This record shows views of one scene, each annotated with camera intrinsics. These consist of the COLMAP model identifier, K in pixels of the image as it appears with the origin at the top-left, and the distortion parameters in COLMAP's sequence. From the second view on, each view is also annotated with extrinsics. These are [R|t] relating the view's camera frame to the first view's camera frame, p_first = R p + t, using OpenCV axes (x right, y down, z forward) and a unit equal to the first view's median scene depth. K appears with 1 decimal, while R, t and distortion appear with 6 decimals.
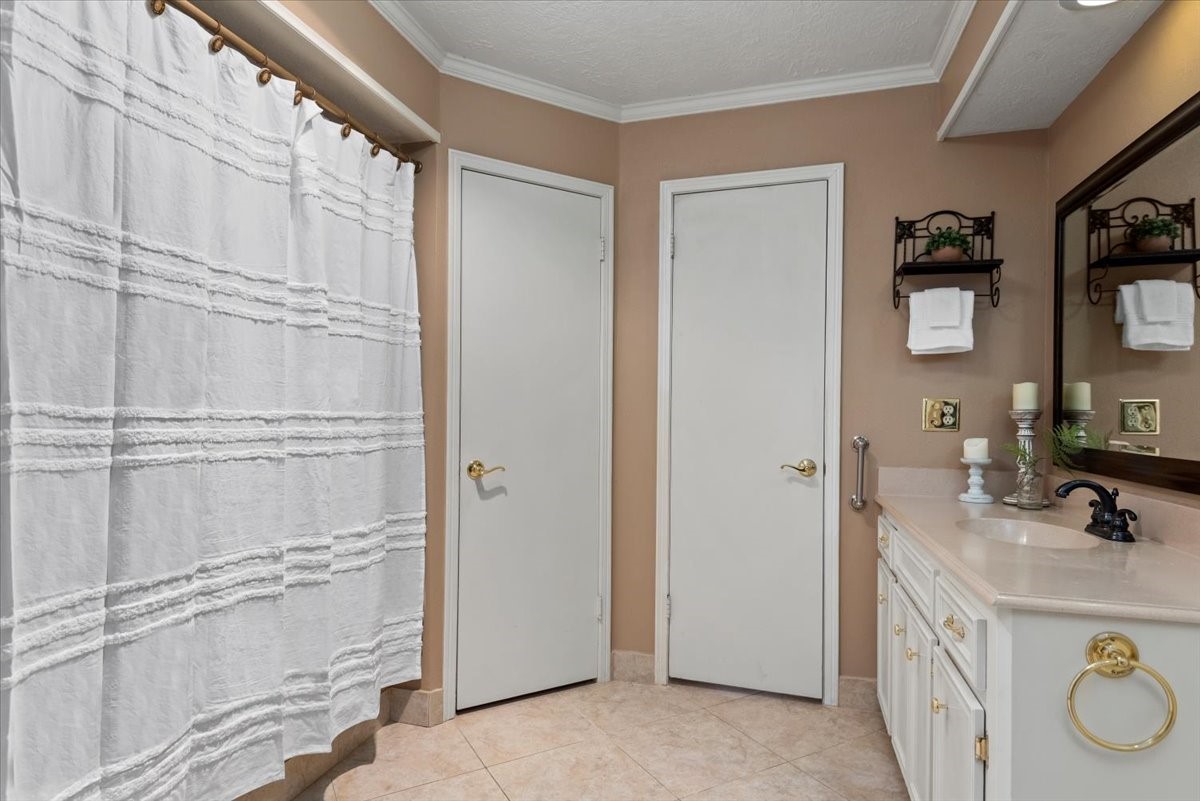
lens RADIAL K [[652.7, 0, 597.8], [0, 652.7, 407.8], [0, 0, 1]] dist [-0.003931, 0.000174]
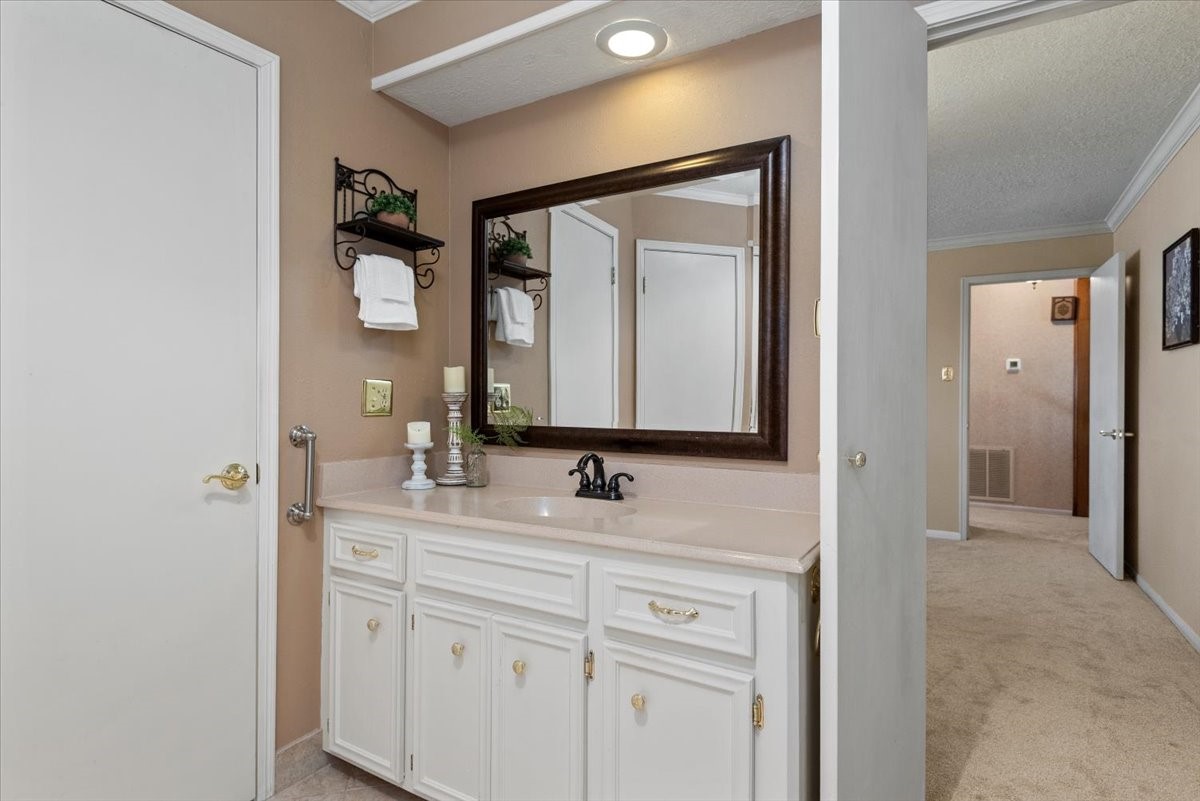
lens RADIAL K [[611.3, 0, 601.9], [0, 611.3, 396.4], [0, 0, 1]] dist [0.005142, 0.000007]
pose [[0.254600, -0.004475, 0.967036, -0.218616], [-0.009217, 0.999933, 0.007053, 0.000564], [-0.967003, -0.010709, 0.254541, 0.505441]]
